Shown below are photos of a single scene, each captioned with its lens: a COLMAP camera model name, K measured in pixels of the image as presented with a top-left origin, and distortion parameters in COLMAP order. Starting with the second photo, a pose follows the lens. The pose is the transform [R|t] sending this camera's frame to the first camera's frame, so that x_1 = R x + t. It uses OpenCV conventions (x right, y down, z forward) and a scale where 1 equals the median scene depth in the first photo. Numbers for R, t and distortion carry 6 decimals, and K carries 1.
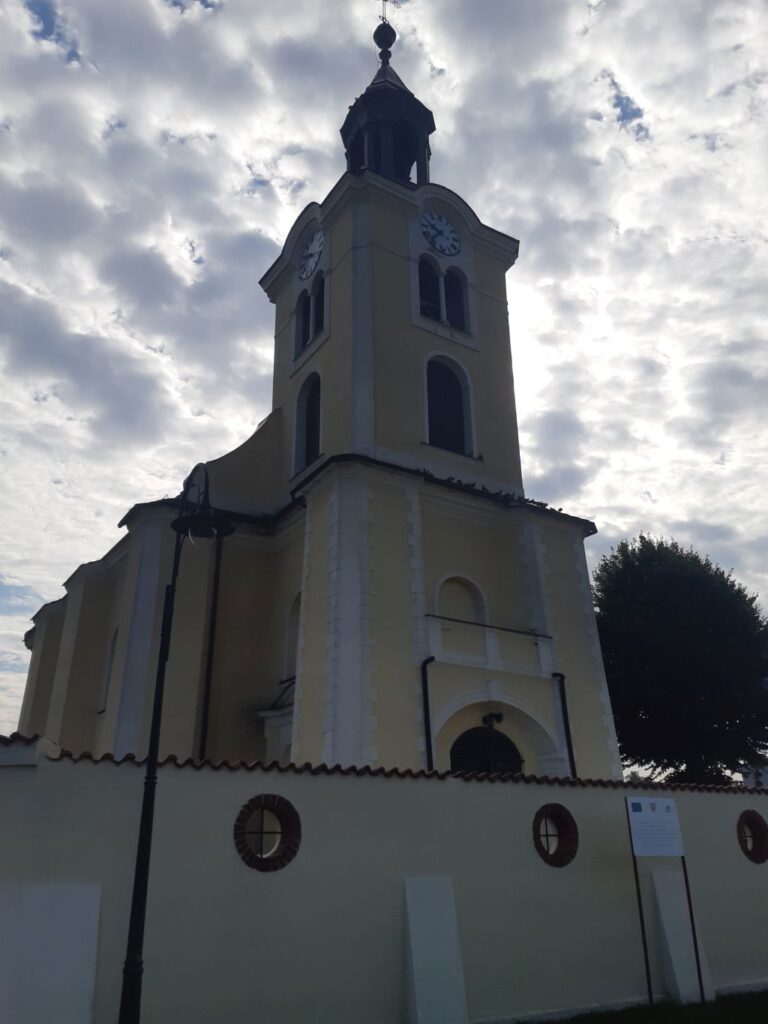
lens RADIAL K [[804.8, 0, 378.6], [0, 804.8, 526.6], [0, 0, 1]] dist [0.014964, -0.003889]
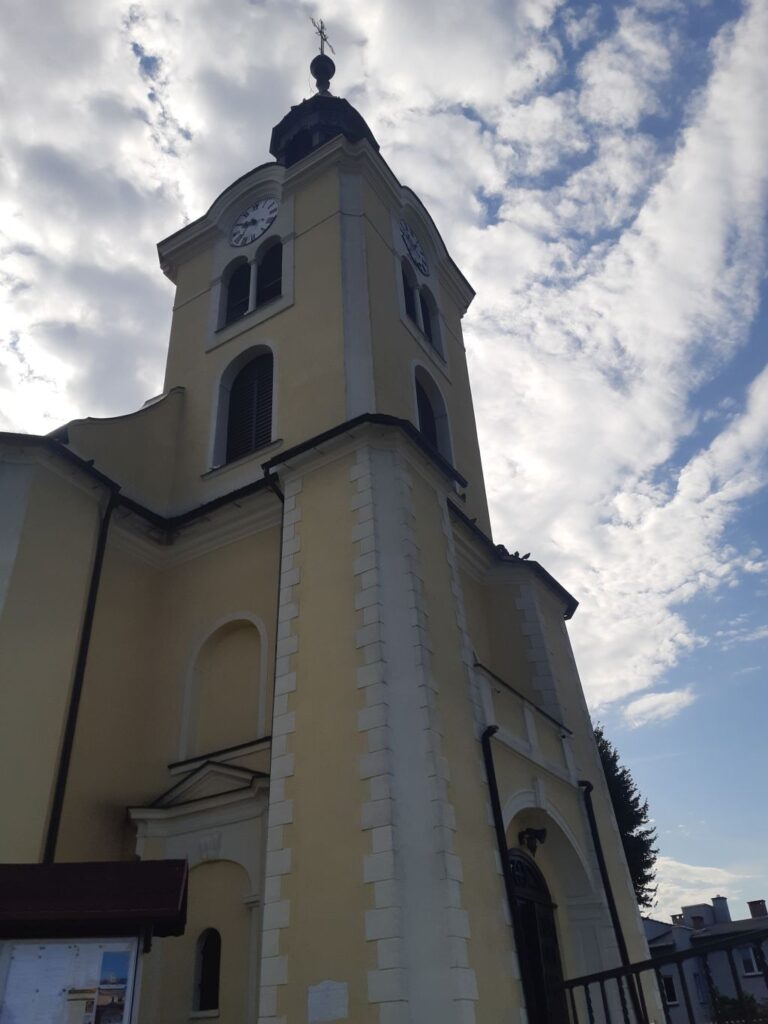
lens RADIAL K [[804.8, 0, 378.6], [0, 804.8, 526.6], [0, 0, 1]] dist [0.014964, -0.003889]
pose [[0.900878, 0.212256, 0.378638, -0.232228], [-0.128420, 0.963569, -0.234611, 0.132160], [-0.414642, 0.162731, 0.895316, 0.326642]]
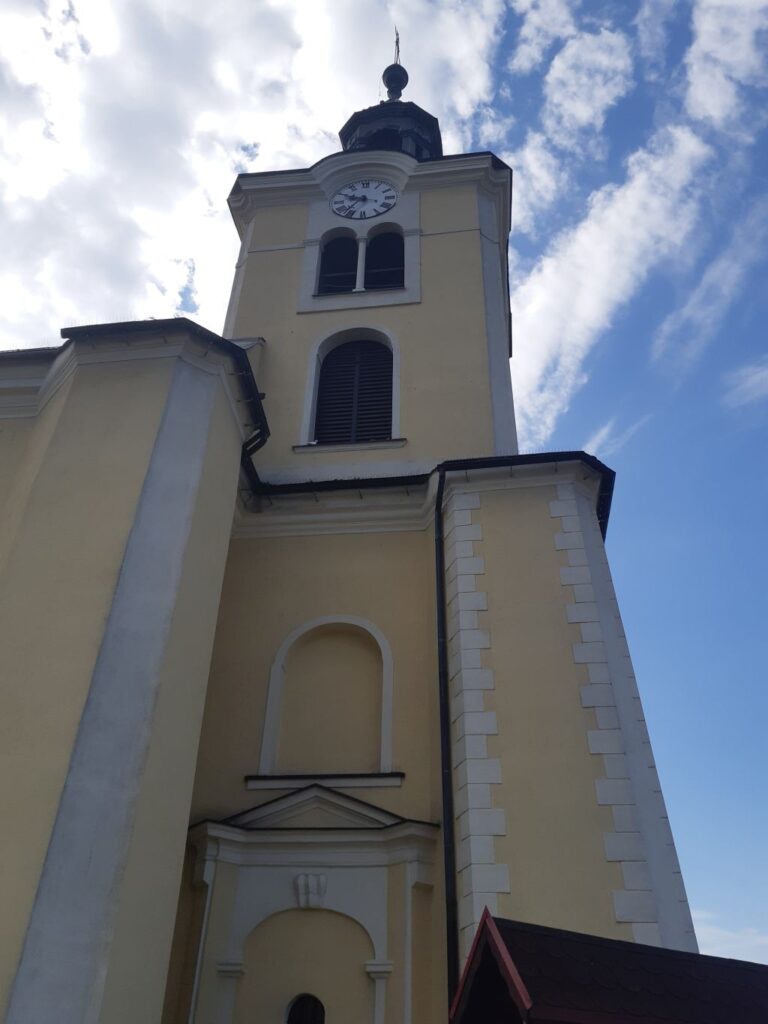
lens RADIAL K [[849.8, 0, 385.2], [0, 849.8, 485.4], [0, 0, 1]] dist [0.050067, -0.001716]
pose [[0.641640, 0.499801, 0.581805, -0.435517], [-0.319027, 0.863719, -0.390143, 0.202244], [-0.697510, 0.064720, 0.713647, 0.504218]]
